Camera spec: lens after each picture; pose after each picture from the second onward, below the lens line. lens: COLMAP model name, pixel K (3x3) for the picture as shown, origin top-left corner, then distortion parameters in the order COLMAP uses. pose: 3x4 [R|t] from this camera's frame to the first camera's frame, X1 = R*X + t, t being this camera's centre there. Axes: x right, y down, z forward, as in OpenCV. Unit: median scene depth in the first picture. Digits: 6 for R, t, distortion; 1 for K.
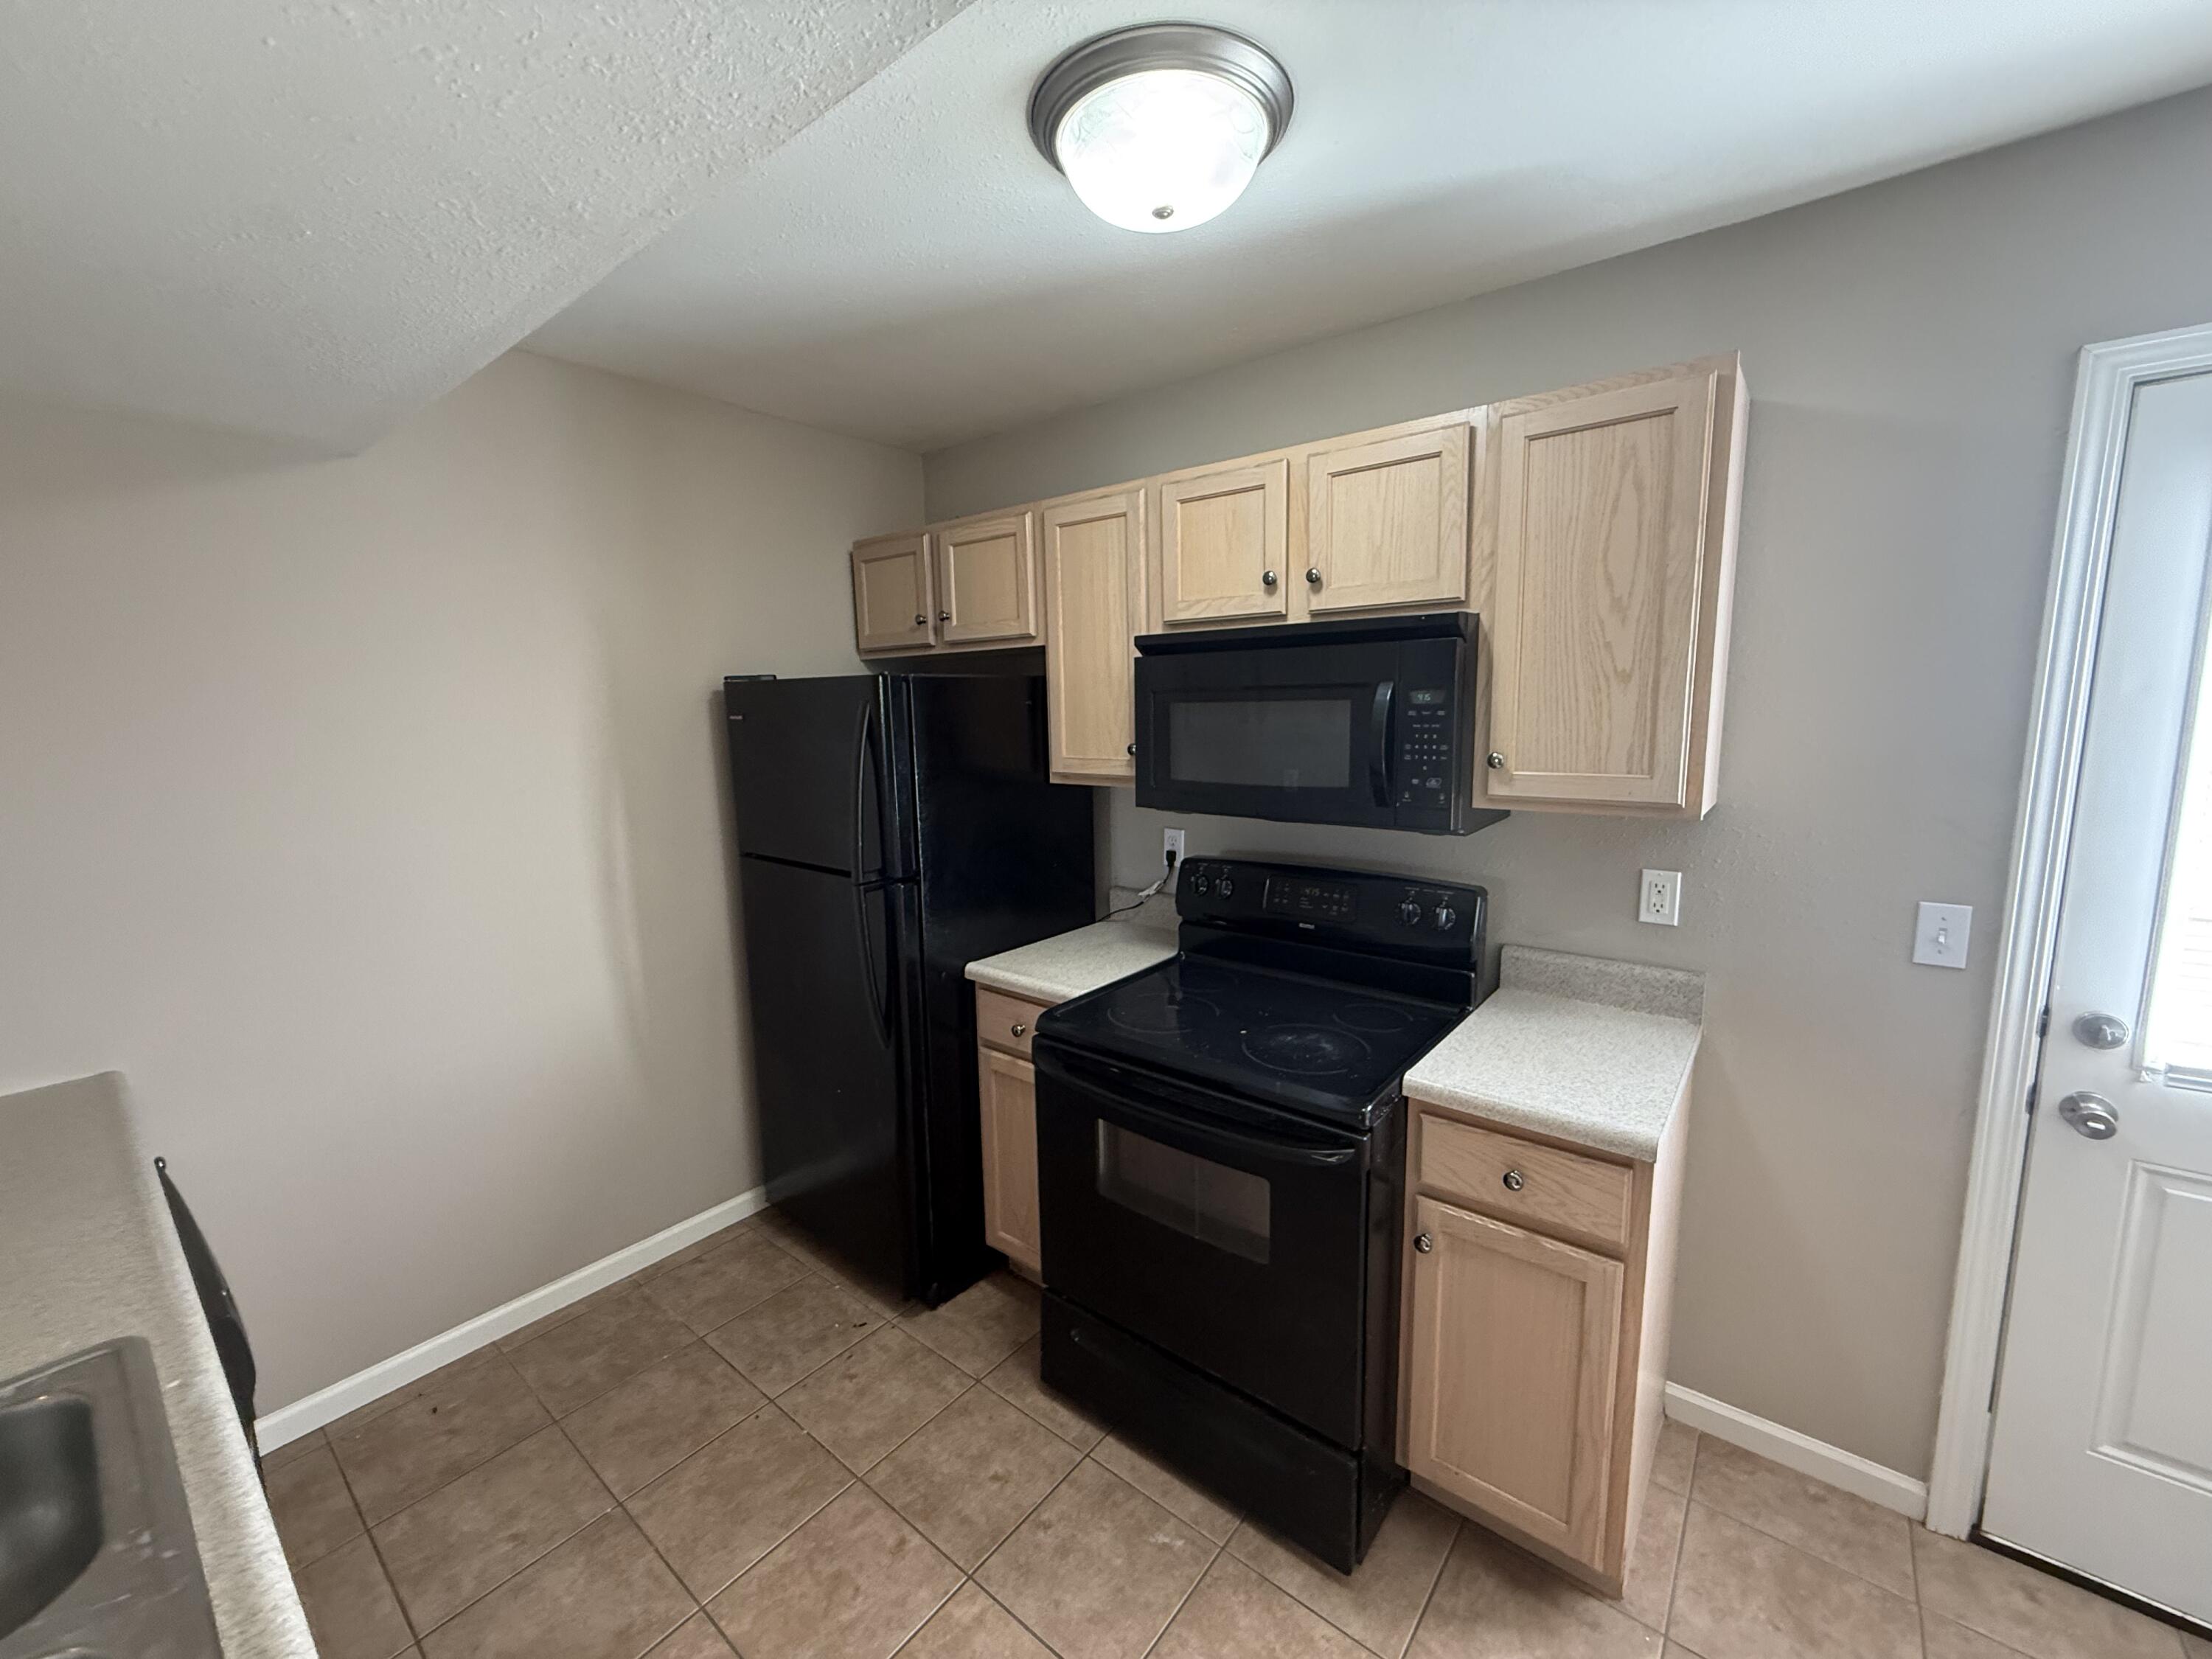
lens RADIAL K [[886.3, 0, 1099.6], [0, 886.3, 830.6], [0, 0, 1]] dist [0.003584, -0.000036]
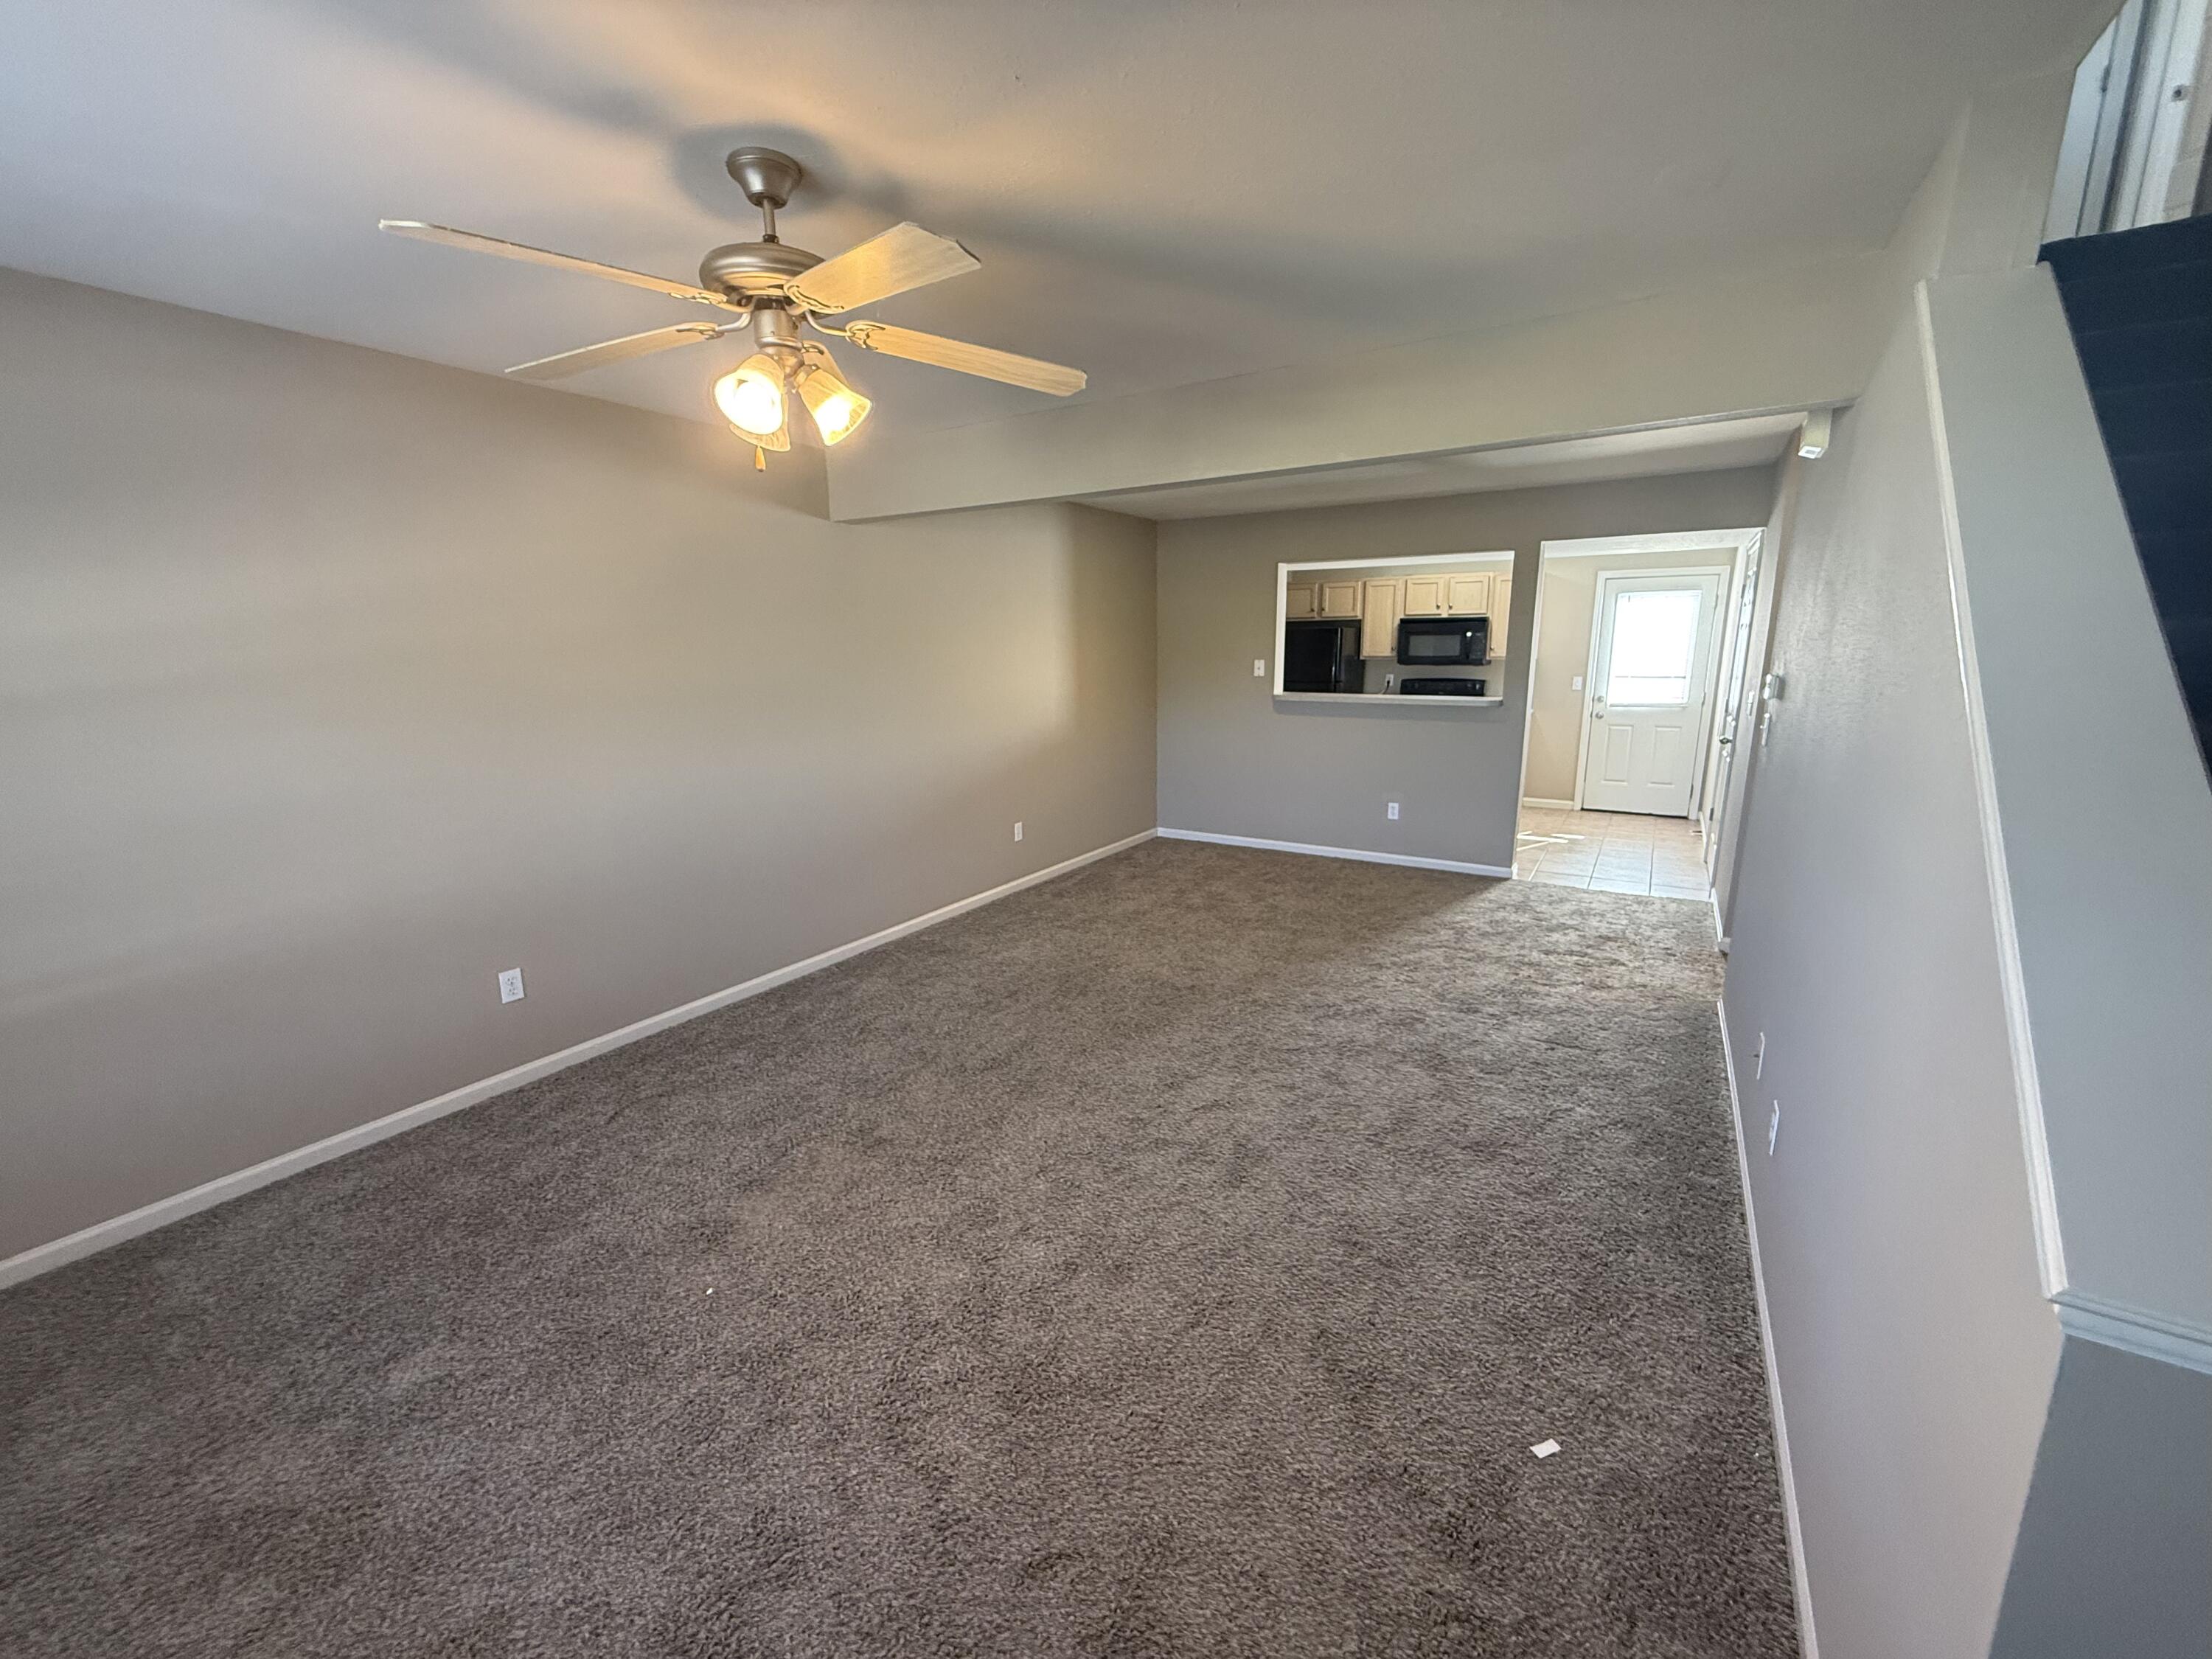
lens RADIAL K [[886.3, 0, 1096.2], [0, 886.3, 825.1], [0, 0, 1]] dist [0.003584, -0.000036]
pose [[0.992643, -0.017348, 0.119830, -2.138343], [0.010107, 0.998100, 0.060777, 0.526250], [-0.120657, -0.059119, 0.990932, -3.334634]]
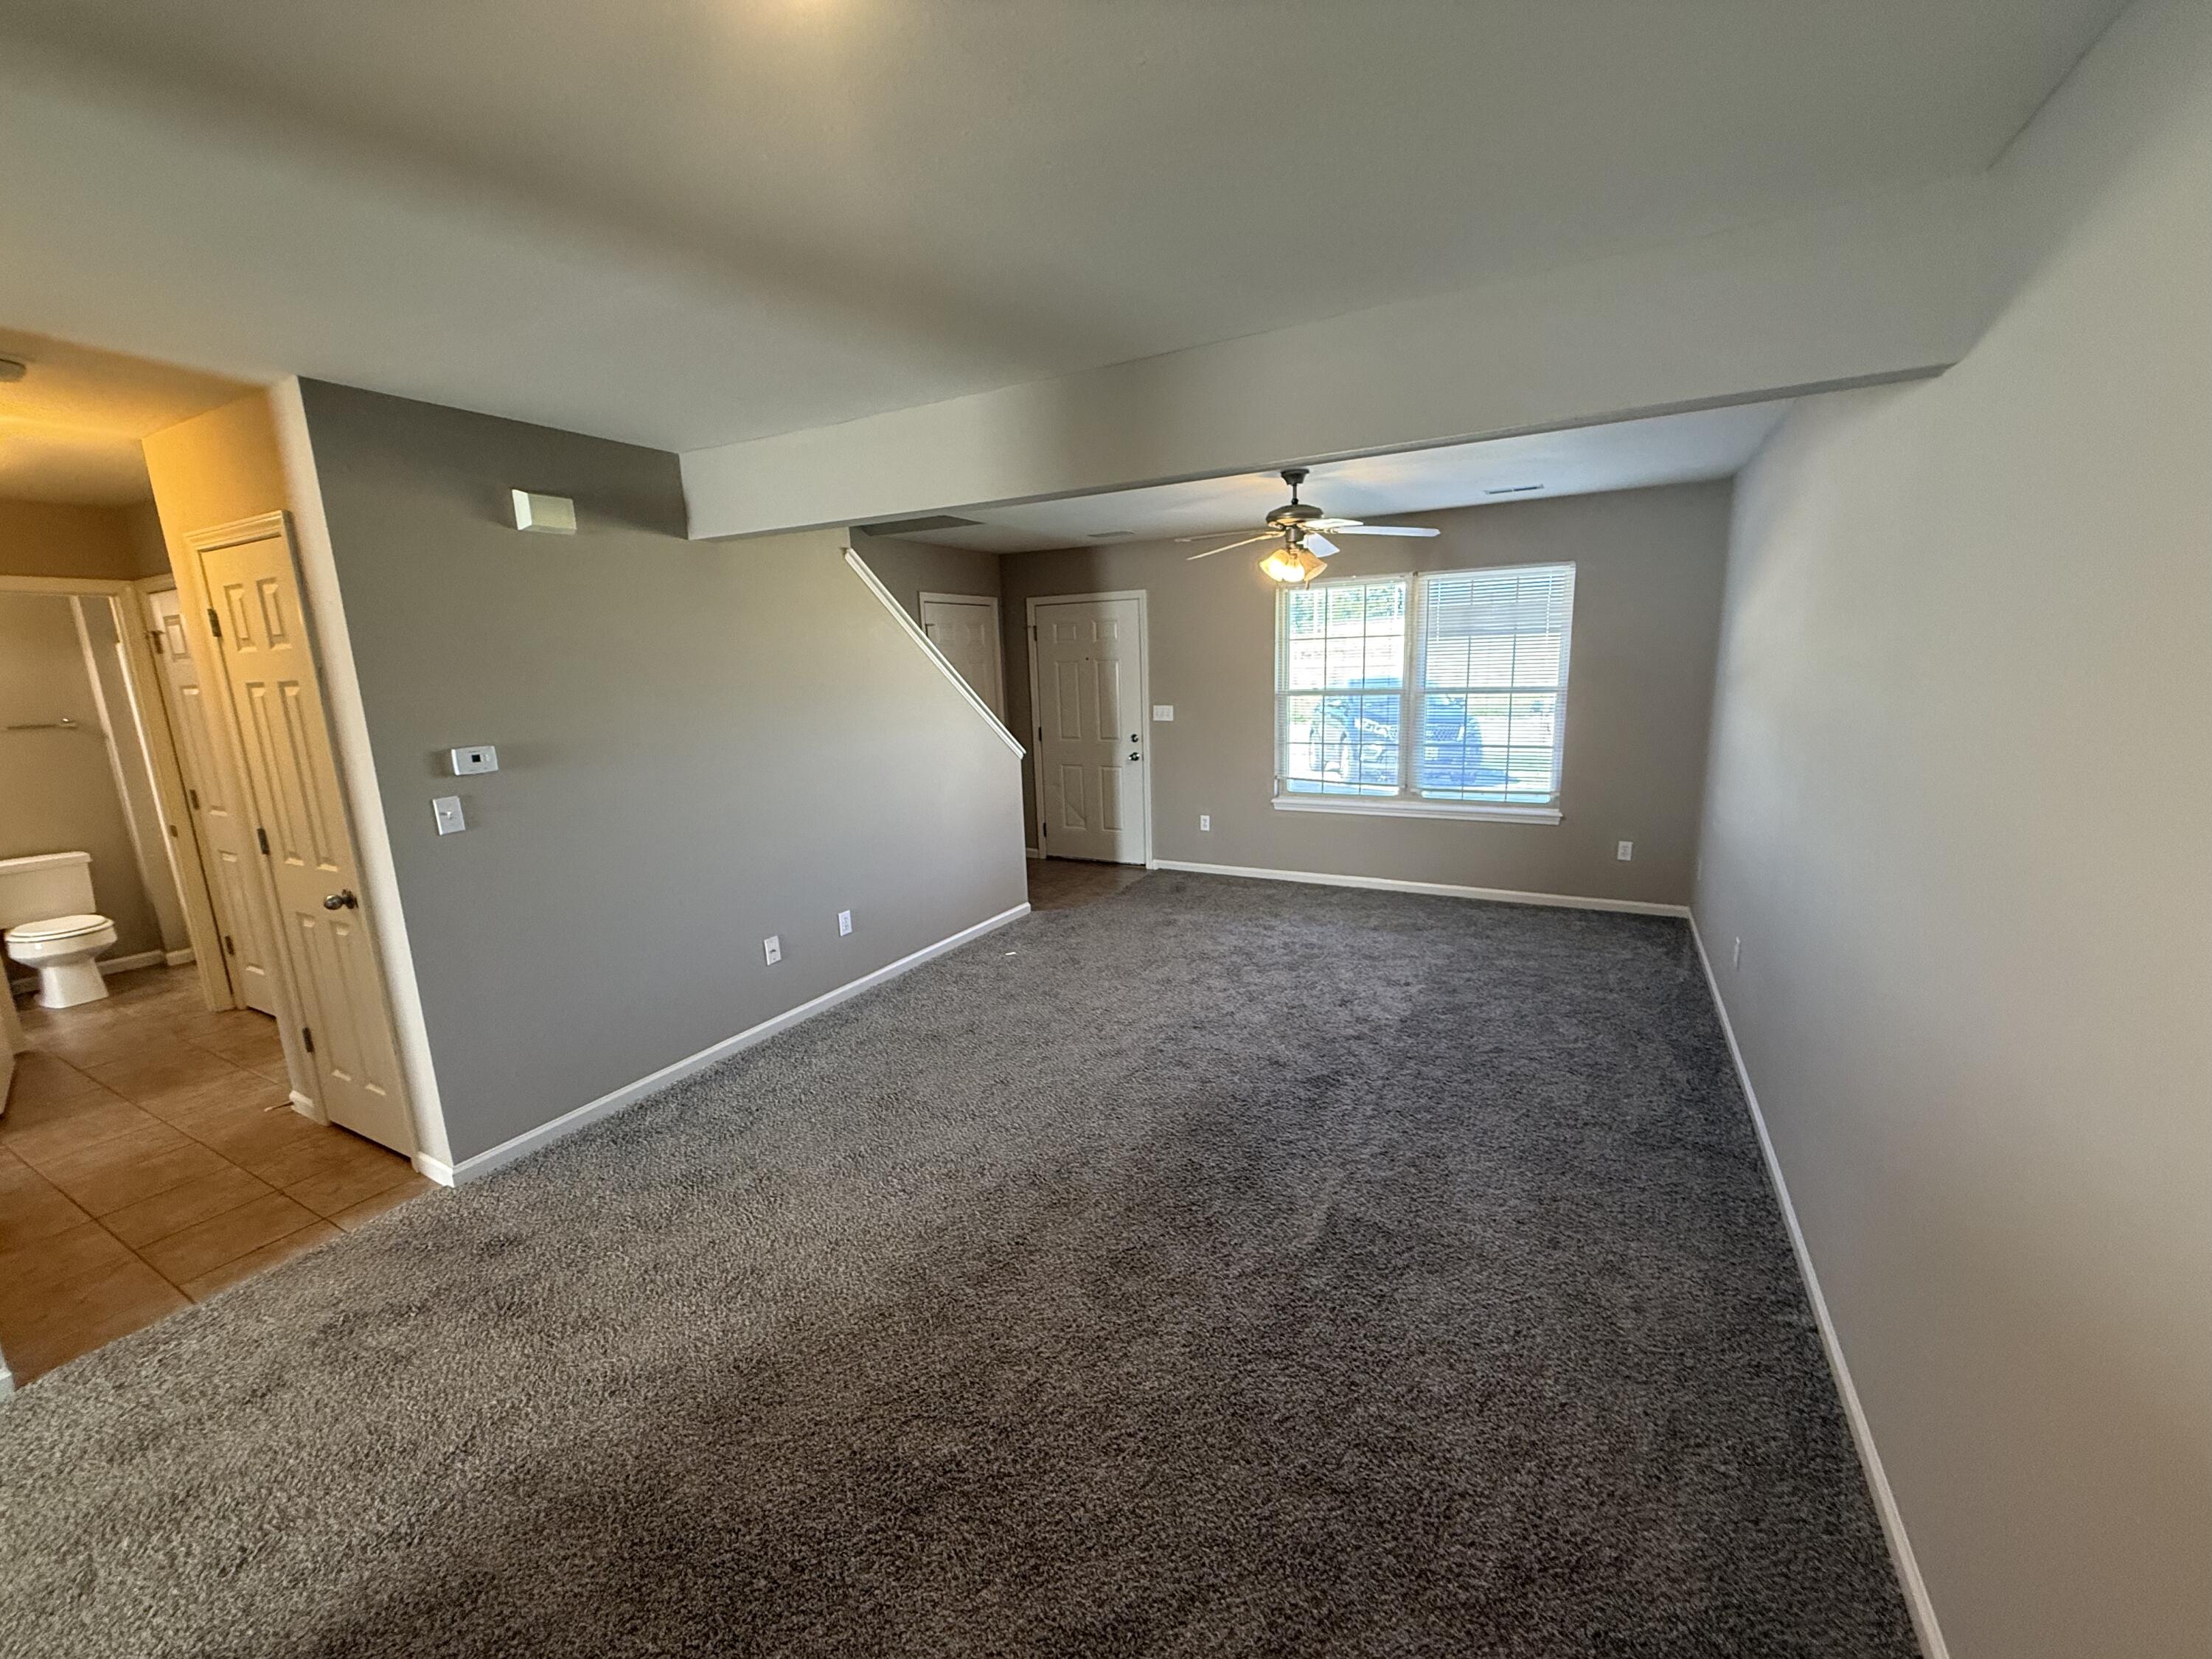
lens RADIAL K [[886.3, 0, 1087.6], [0, 886.3, 828.0], [0, 0, 1]] dist [0.003584, -0.000036]
pose [[-0.983799, 0.084081, -0.158334, -1.371252], [0.027758, 0.943986, 0.328817, -0.017498], [0.177112, 0.319095, -0.931026, 0.071465]]
